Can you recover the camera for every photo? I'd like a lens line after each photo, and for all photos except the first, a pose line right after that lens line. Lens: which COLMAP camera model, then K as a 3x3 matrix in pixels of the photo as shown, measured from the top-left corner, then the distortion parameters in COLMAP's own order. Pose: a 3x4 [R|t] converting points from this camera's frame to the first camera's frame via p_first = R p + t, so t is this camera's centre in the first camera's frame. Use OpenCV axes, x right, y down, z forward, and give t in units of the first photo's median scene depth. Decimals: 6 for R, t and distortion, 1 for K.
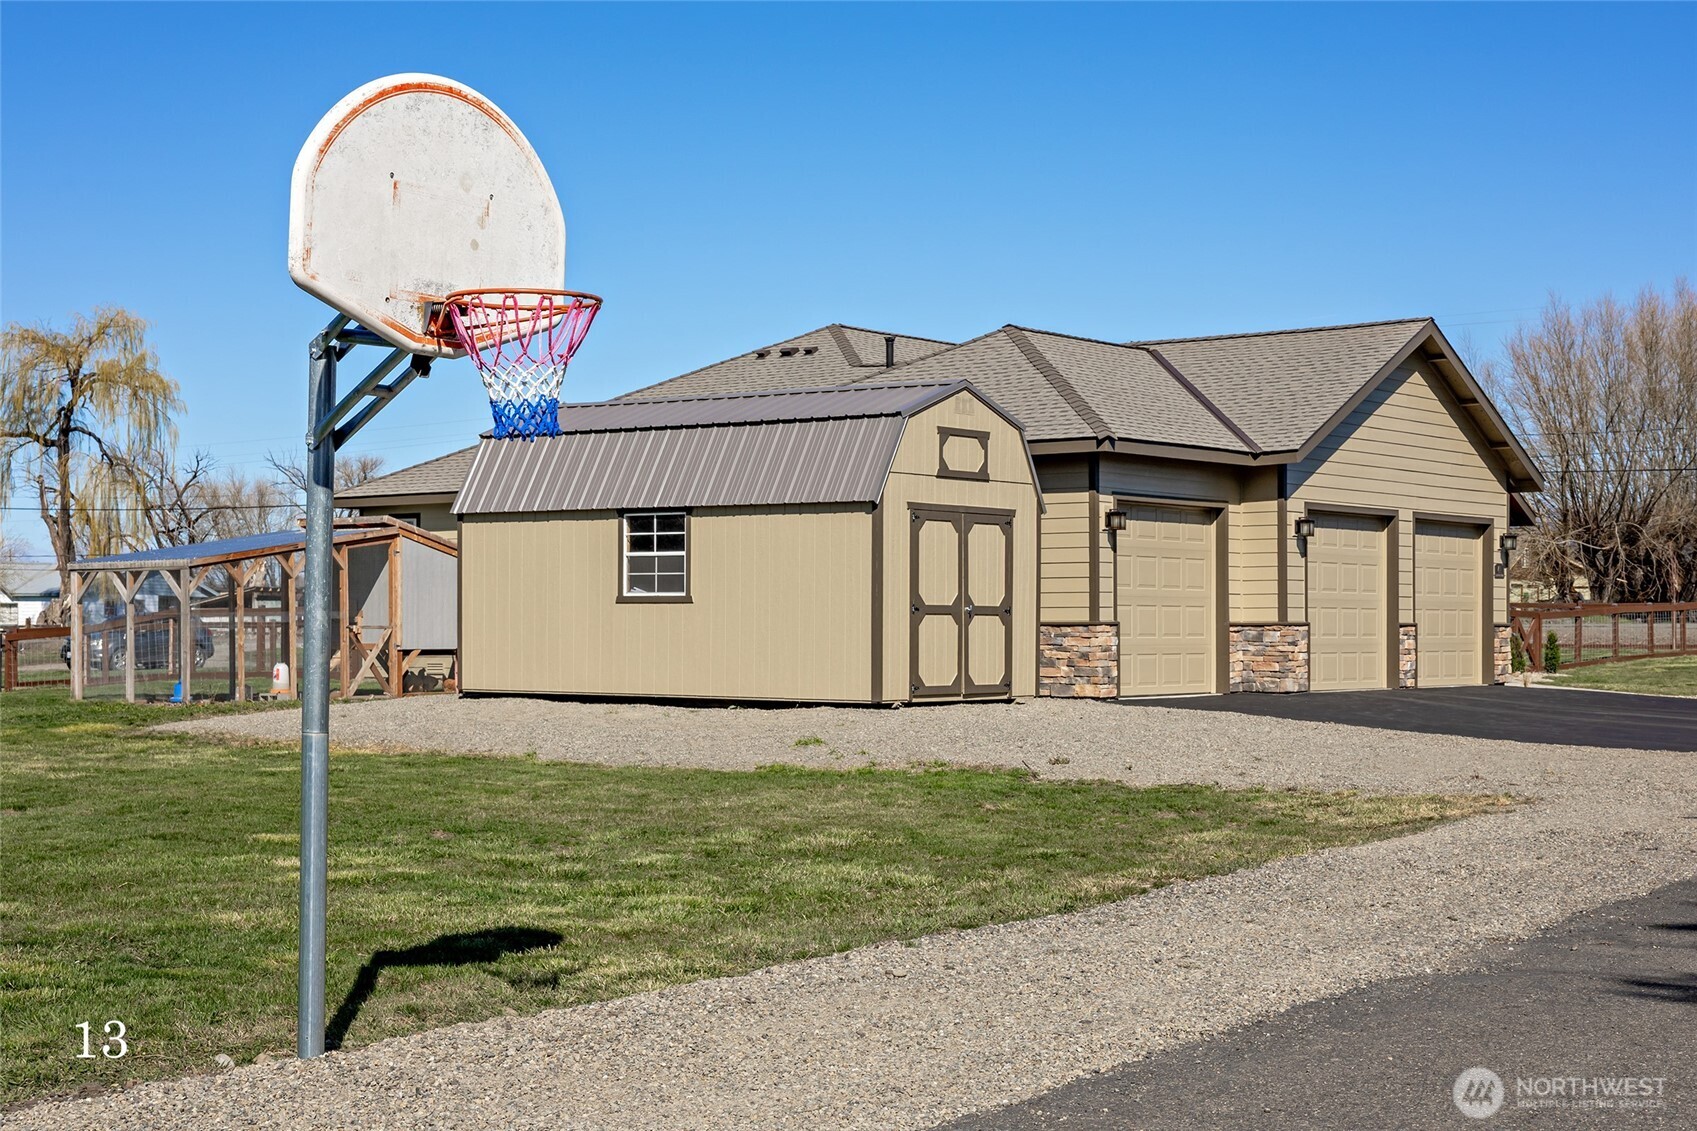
lens RADIAL K [[2445.0, 0, 849.2], [0, 2445.0, 566.7], [0, 0, 1]] dist [-0.014661, 0.000000]
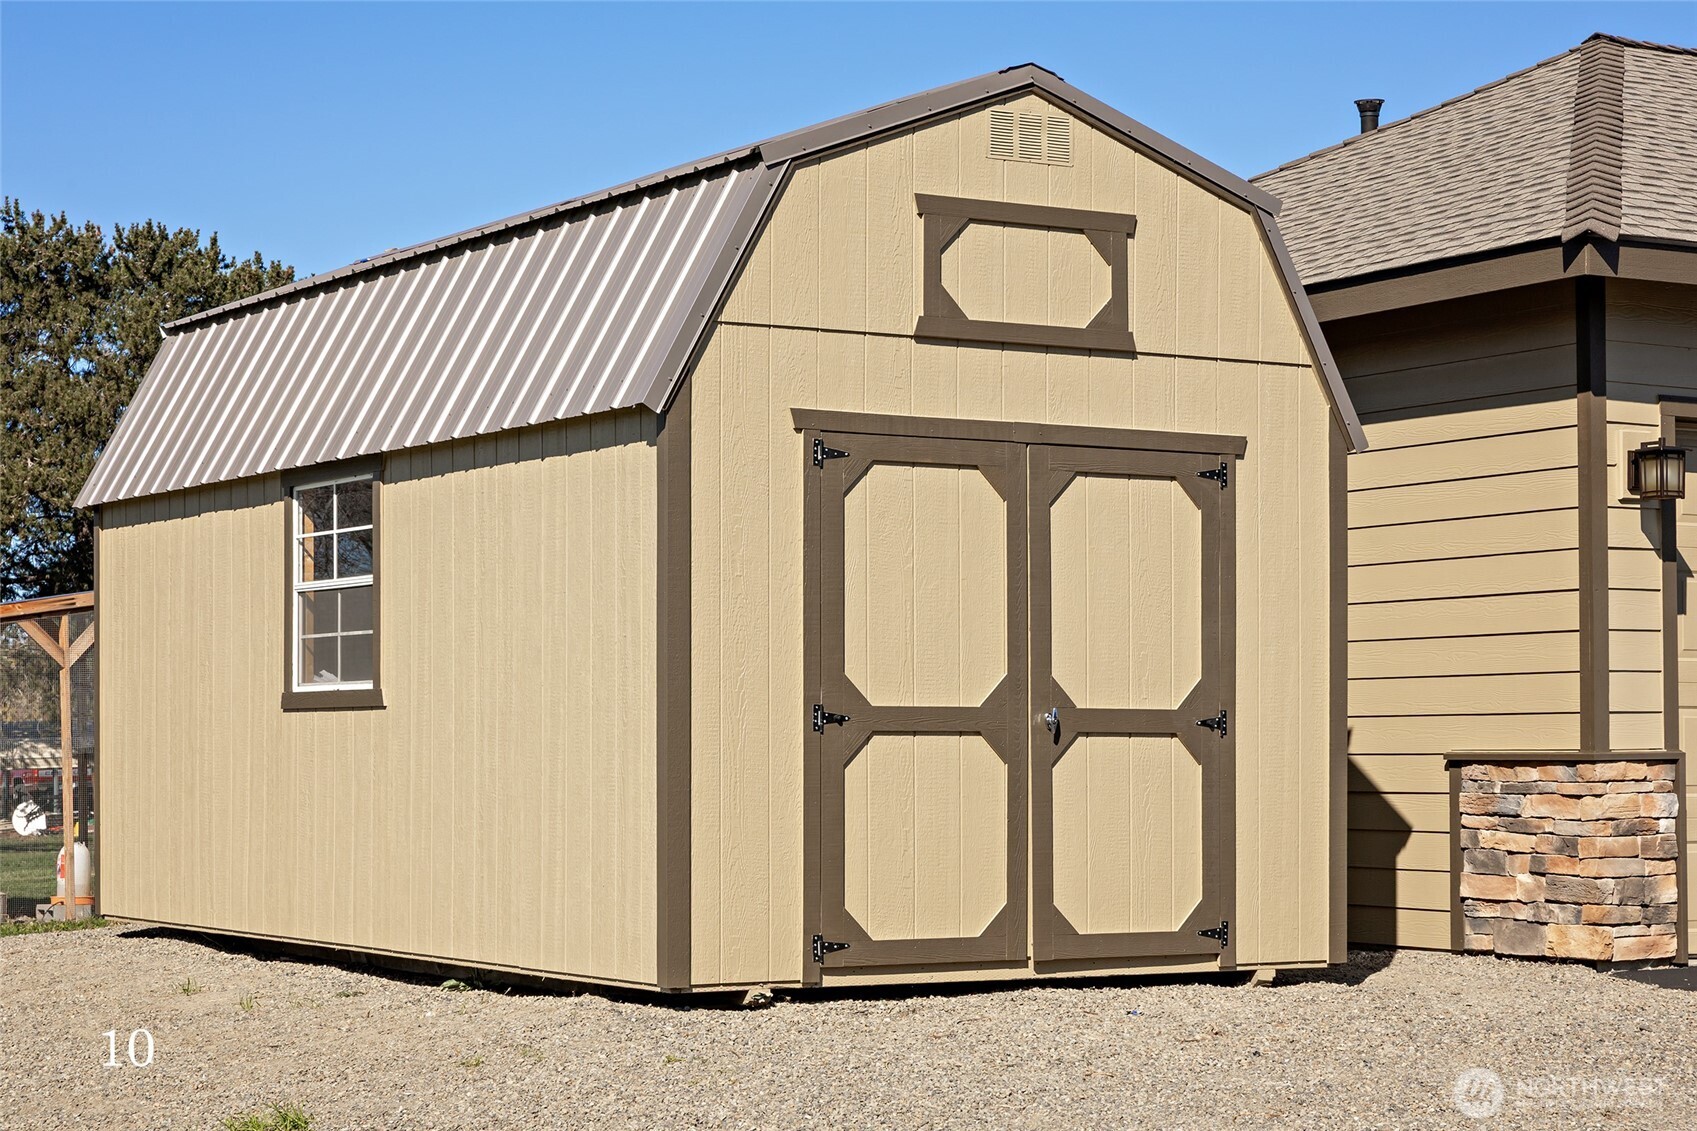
lens RADIAL K [[3349.3, 0, 836.9], [0, 3349.3, 659.7], [0, 0, 1]] dist [0.047185, 0.000000]
pose [[0.929136, -0.013509, -0.369490, 0.193092], [0.011746, 0.999906, -0.007020, 0.011699], [0.369551, 0.002182, 0.929208, 0.528136]]
